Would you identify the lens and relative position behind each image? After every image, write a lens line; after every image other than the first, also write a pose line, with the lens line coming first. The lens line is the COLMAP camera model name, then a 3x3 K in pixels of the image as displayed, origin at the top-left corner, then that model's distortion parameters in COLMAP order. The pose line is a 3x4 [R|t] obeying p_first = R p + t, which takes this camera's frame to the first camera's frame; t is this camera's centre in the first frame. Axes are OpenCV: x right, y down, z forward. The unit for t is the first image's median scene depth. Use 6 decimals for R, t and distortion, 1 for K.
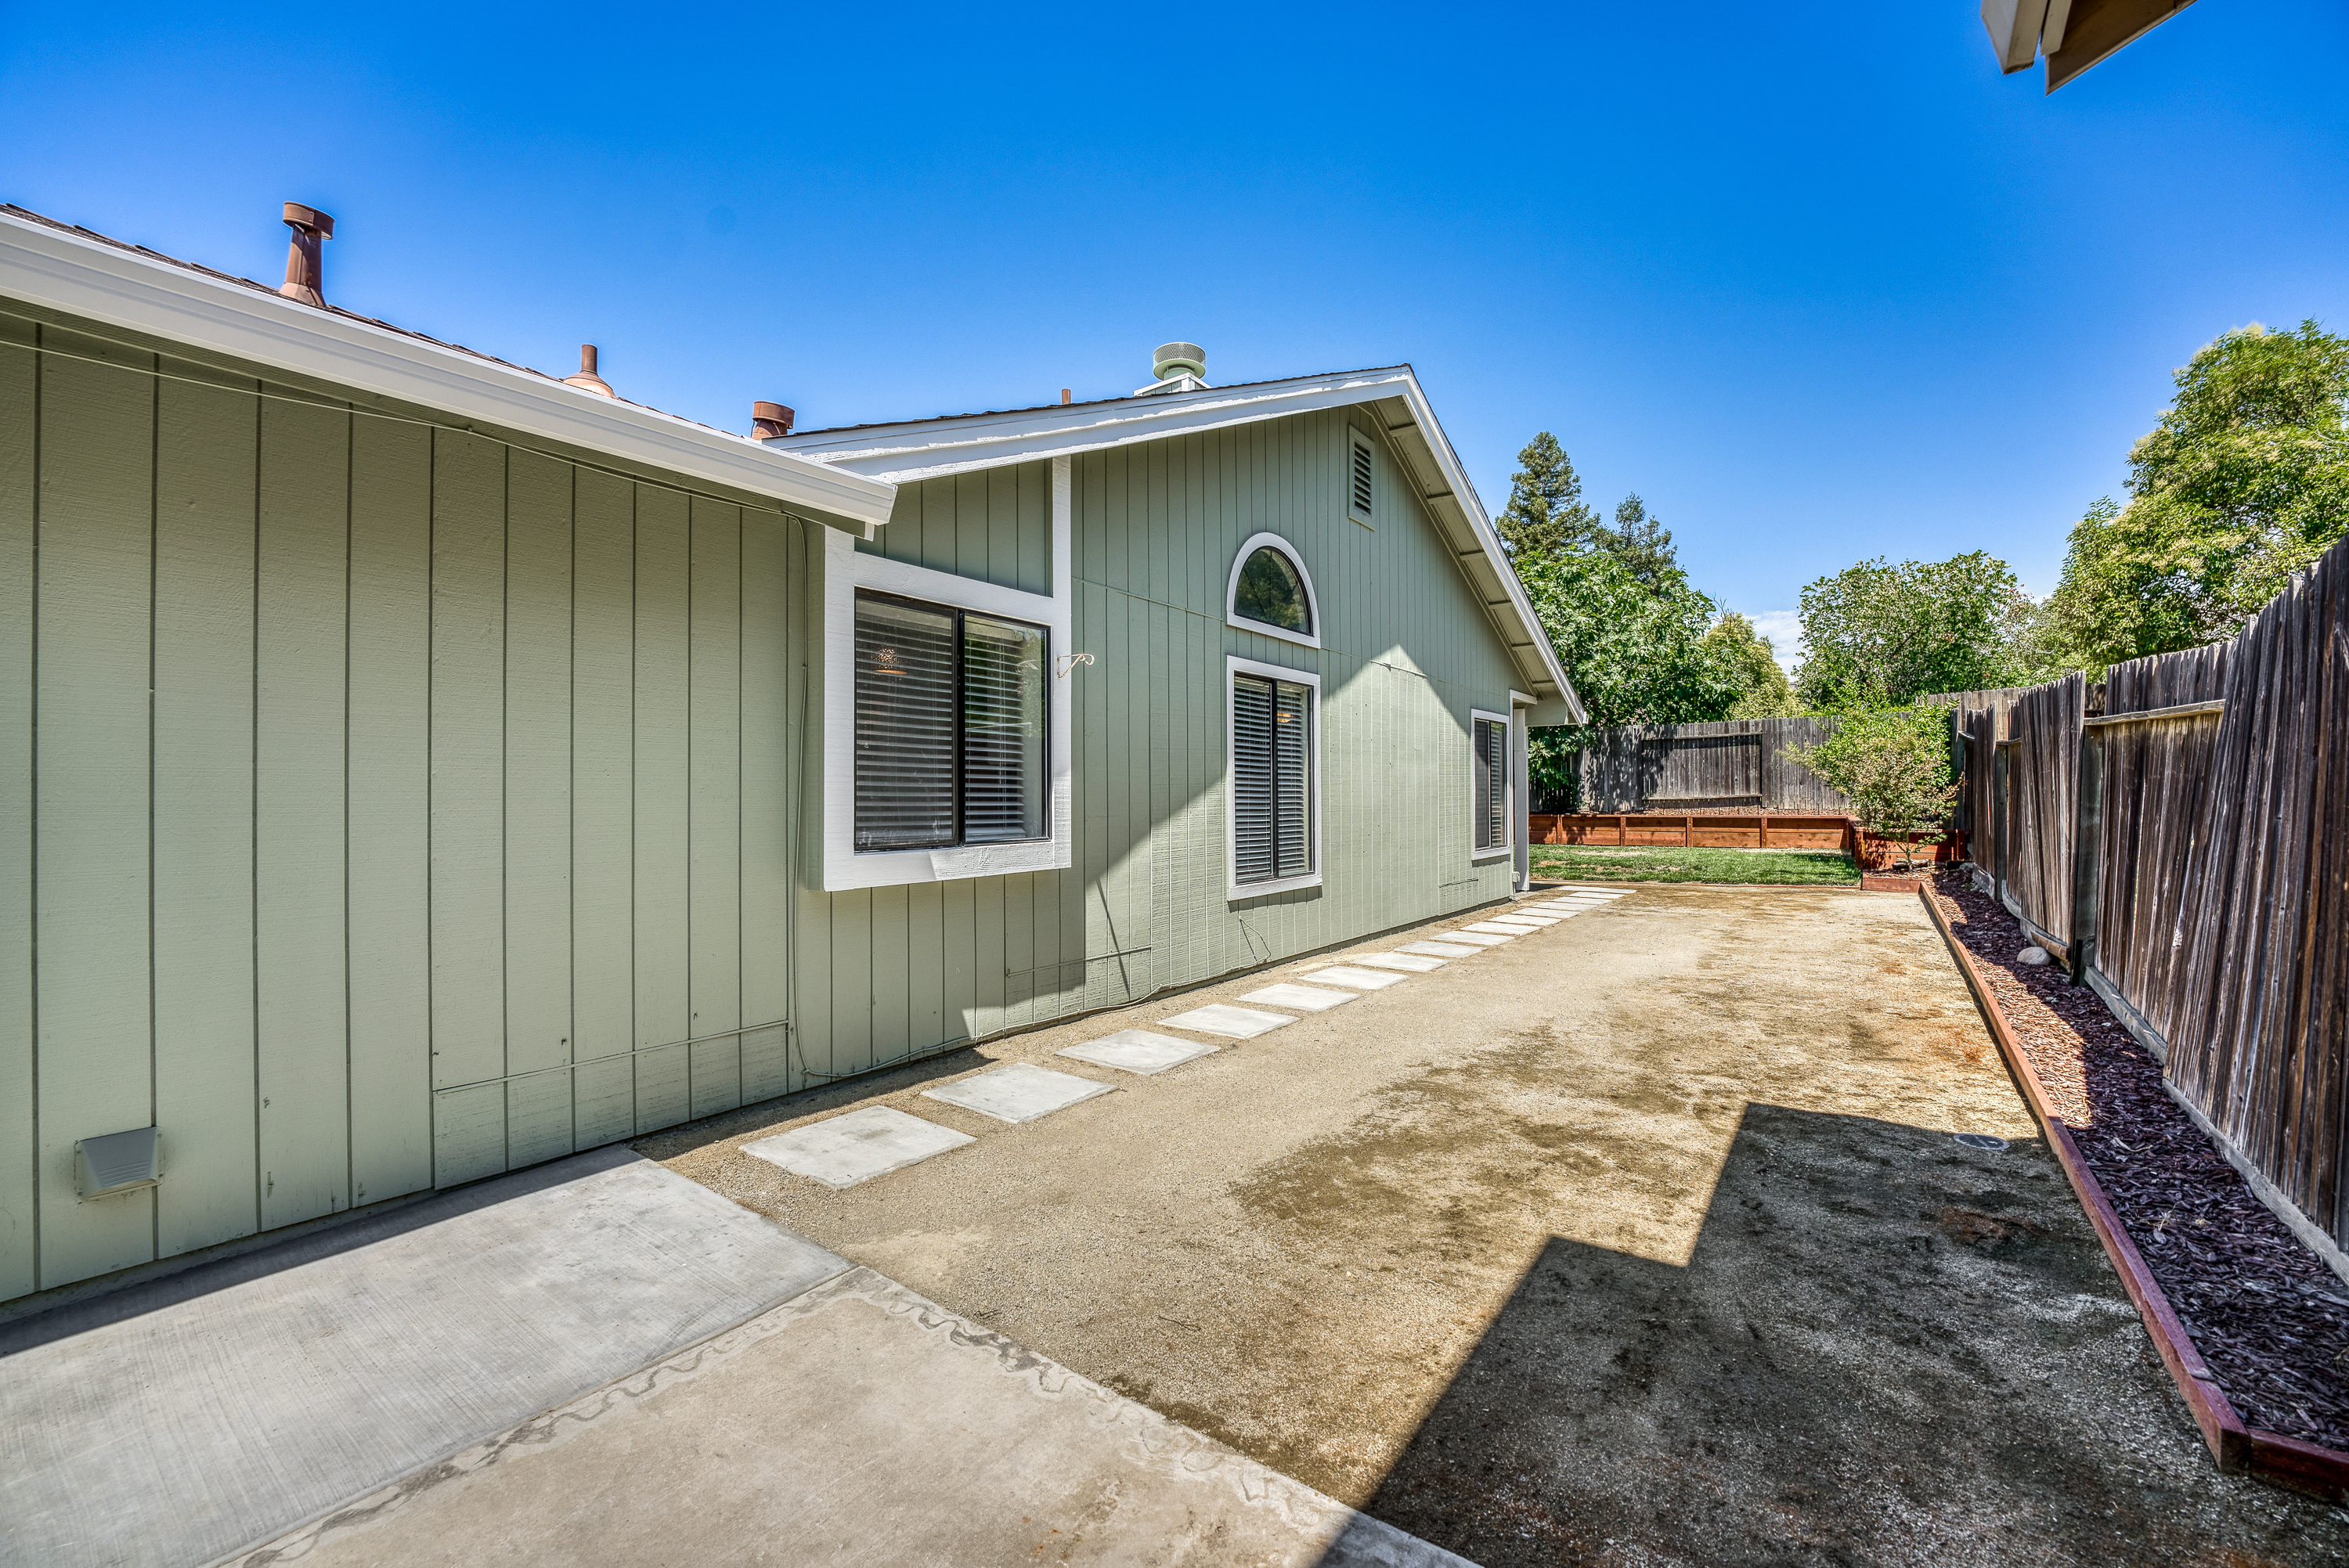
lens RADIAL K [[925.3, 0, 1175.0], [0, 925.3, 792.2], [0, 0, 1]] dist [-0.024157, -0.000020]
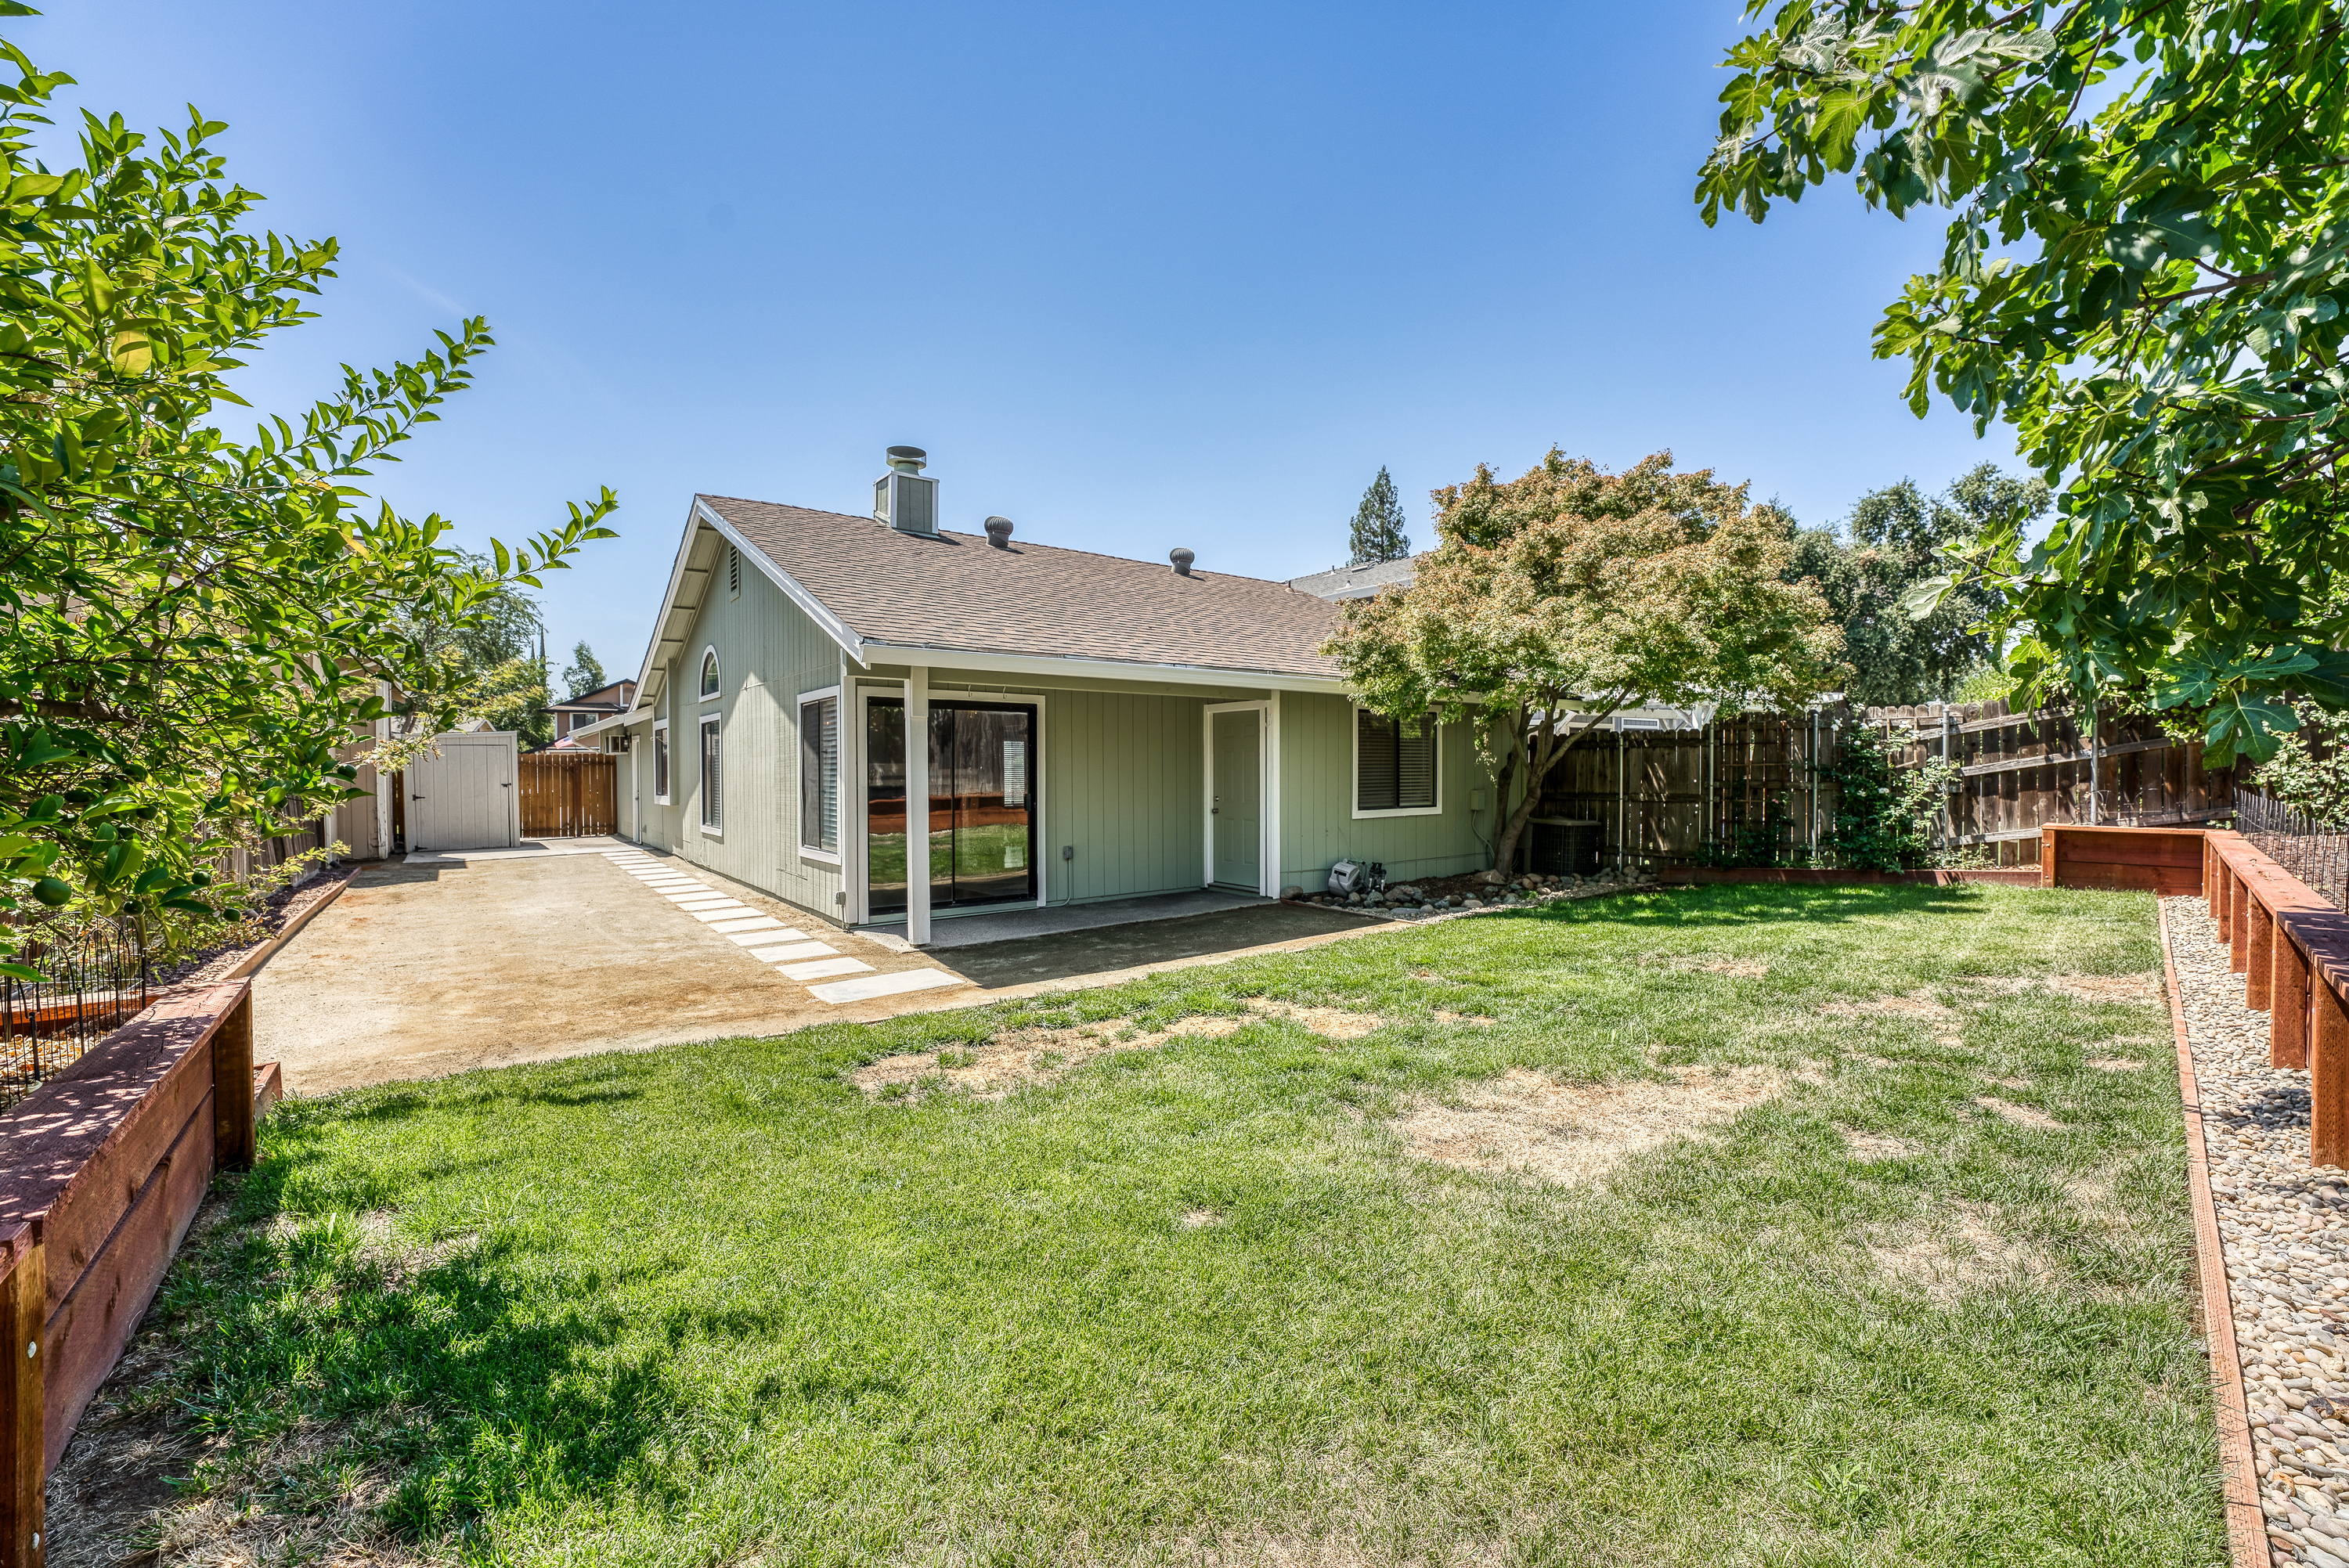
lens RADIAL K [[958.9, 0, 1167.3], [0, 958.9, 792.7], [0, 0, 1]] dist [-0.021607, 0.000649]
pose [[-0.279990, 0.027506, -0.959609, 2.492759], [0.009386, 0.999620, 0.025914, -0.026113], [0.959957, -0.001751, -0.280142, 3.535994]]
